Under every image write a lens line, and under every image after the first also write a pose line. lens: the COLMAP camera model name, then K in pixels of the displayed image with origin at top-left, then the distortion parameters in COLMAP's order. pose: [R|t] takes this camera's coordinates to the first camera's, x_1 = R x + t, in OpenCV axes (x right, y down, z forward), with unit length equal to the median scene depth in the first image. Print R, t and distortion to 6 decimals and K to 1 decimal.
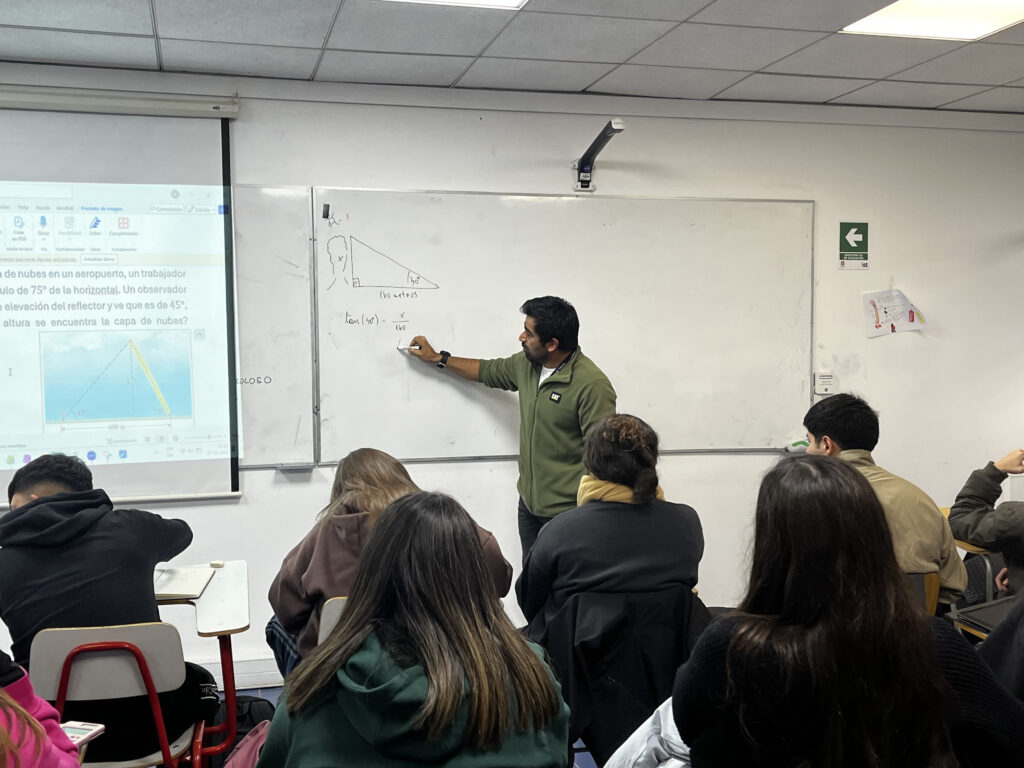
lens RADIAL K [[1148.7, 0, 491.4], [0, 1148.7, 406.1], [0, 0, 1]] dist [-0.006071, 0.000000]
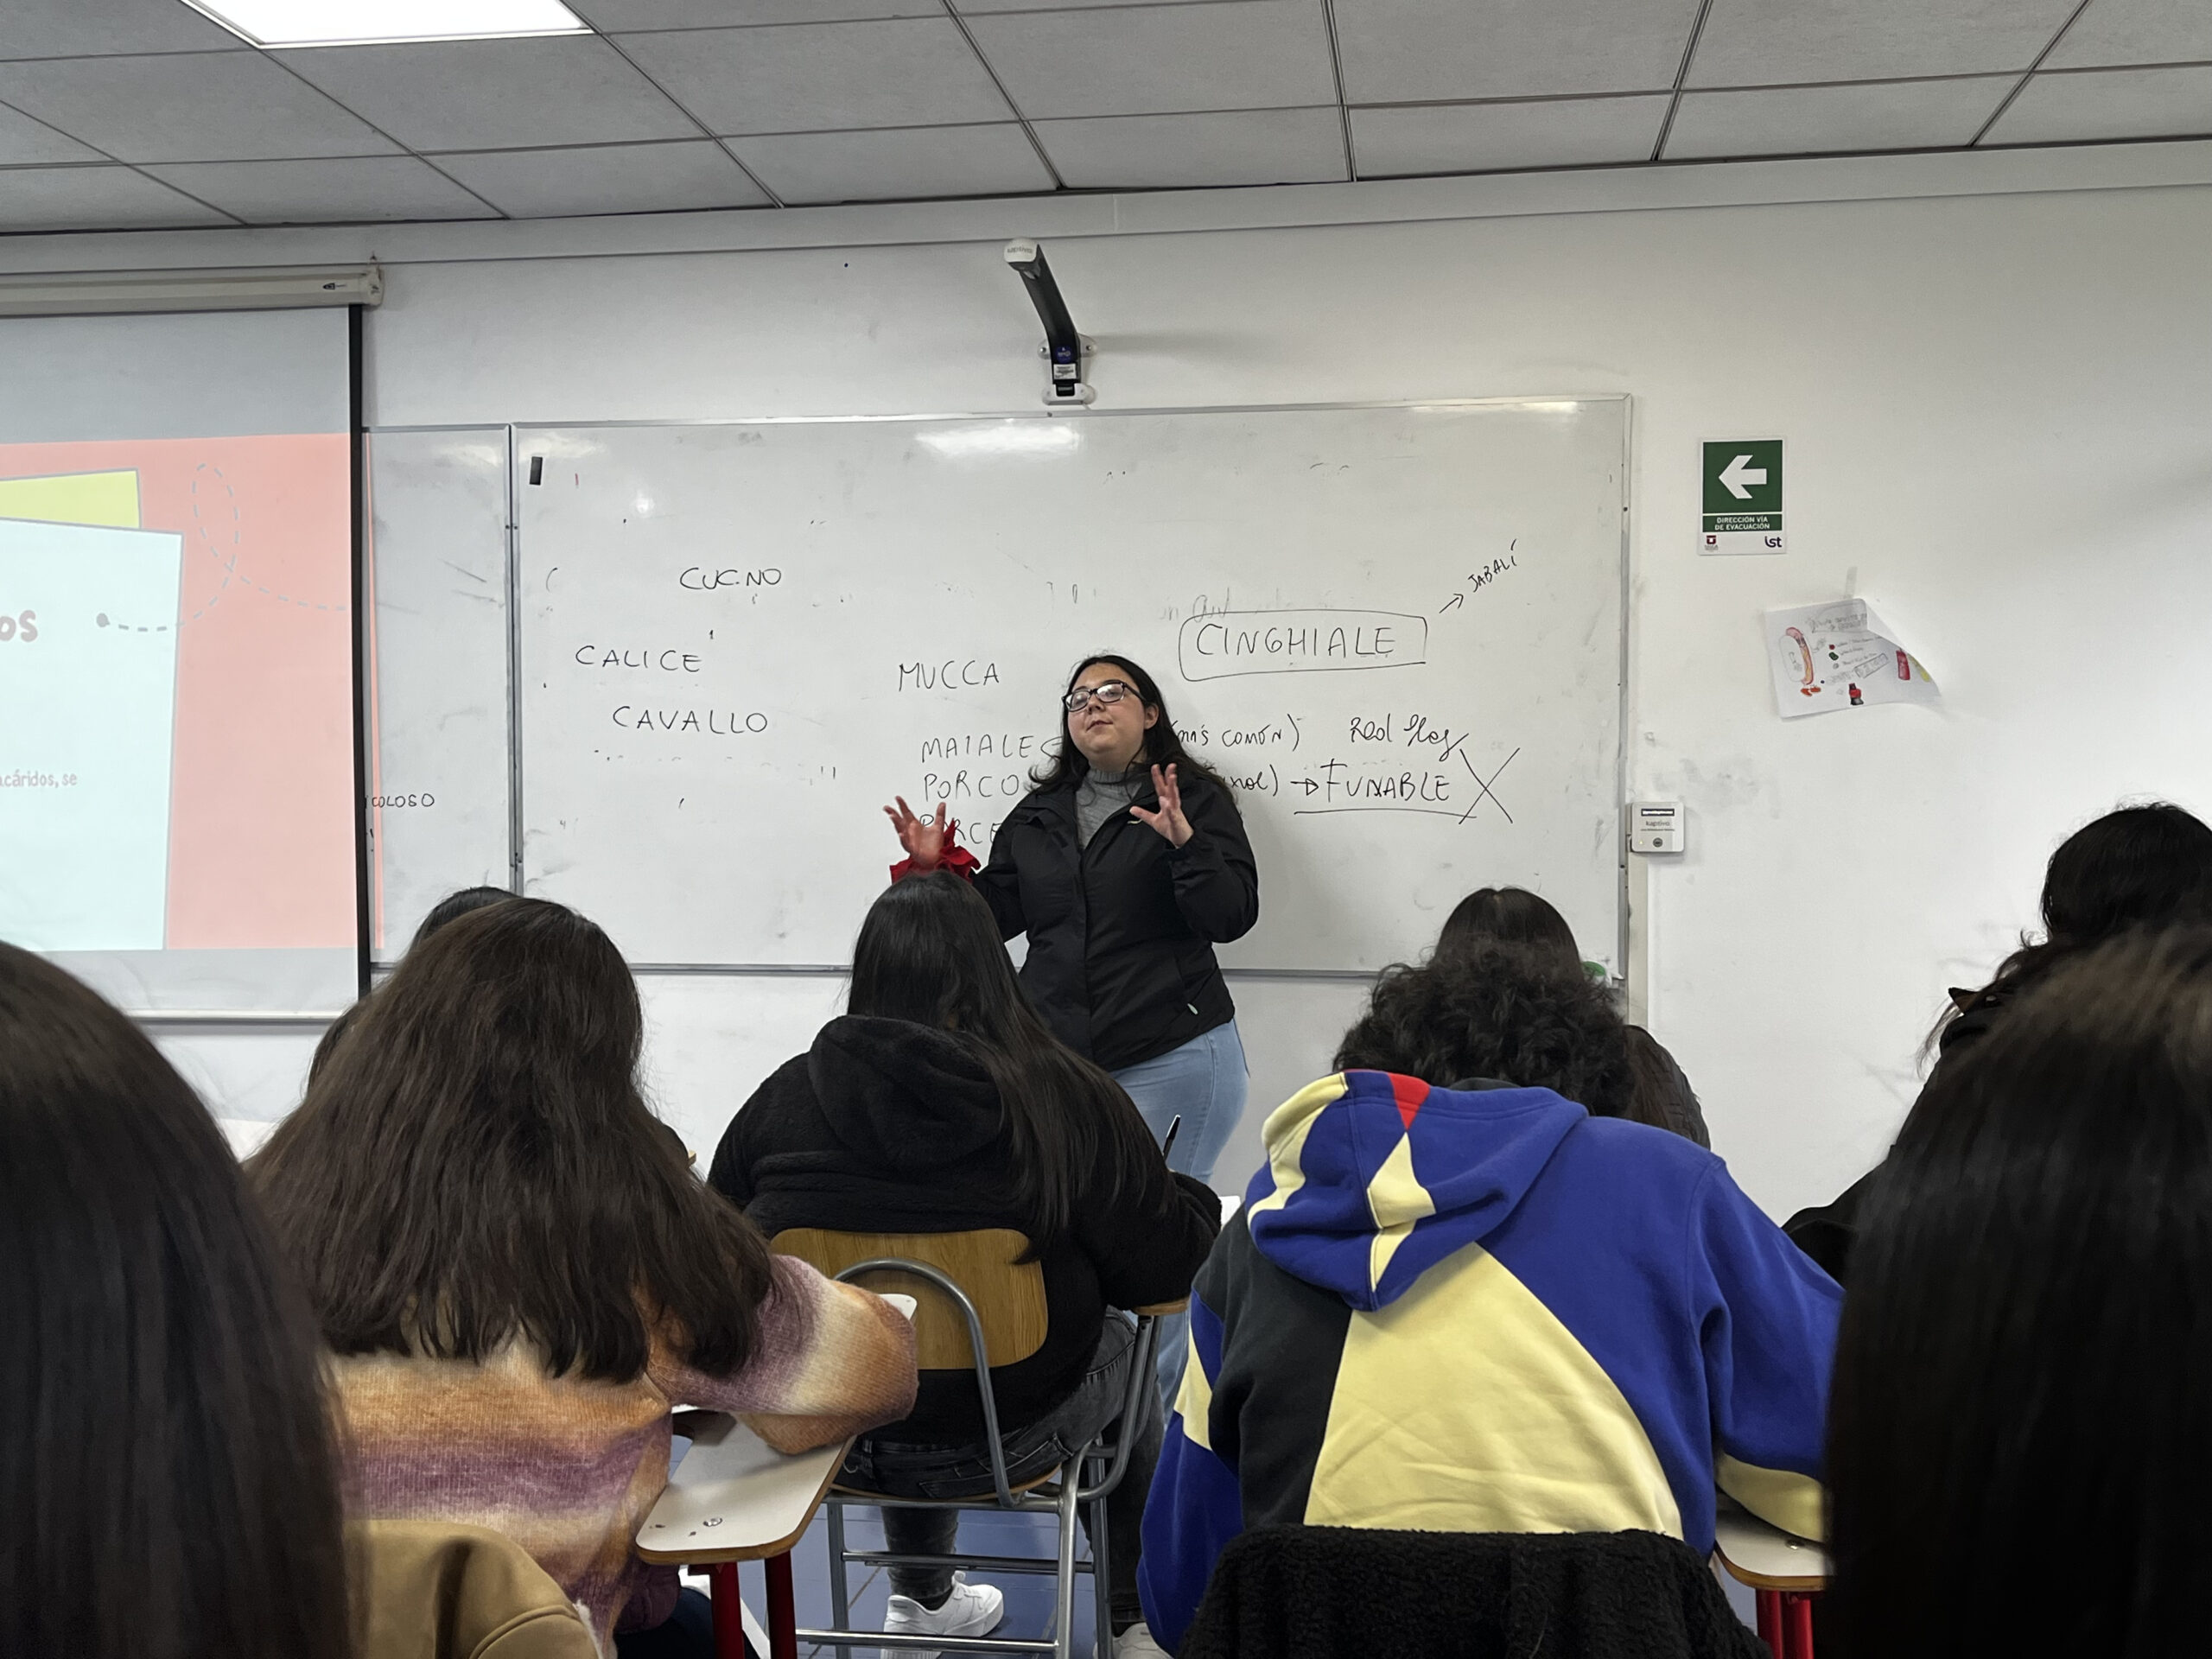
lens RADIAL K [[2563.8, 0, 1111.0], [0, 2563.8, 850.7], [0, 0, 1]] dist [-0.013134, 0.000000]
pose [[0.907938, 0.019246, -0.418663, 0.501898], [-0.026156, 0.999600, -0.010773, 0.004005], [0.418288, 0.020732, 0.908078, 0.067488]]
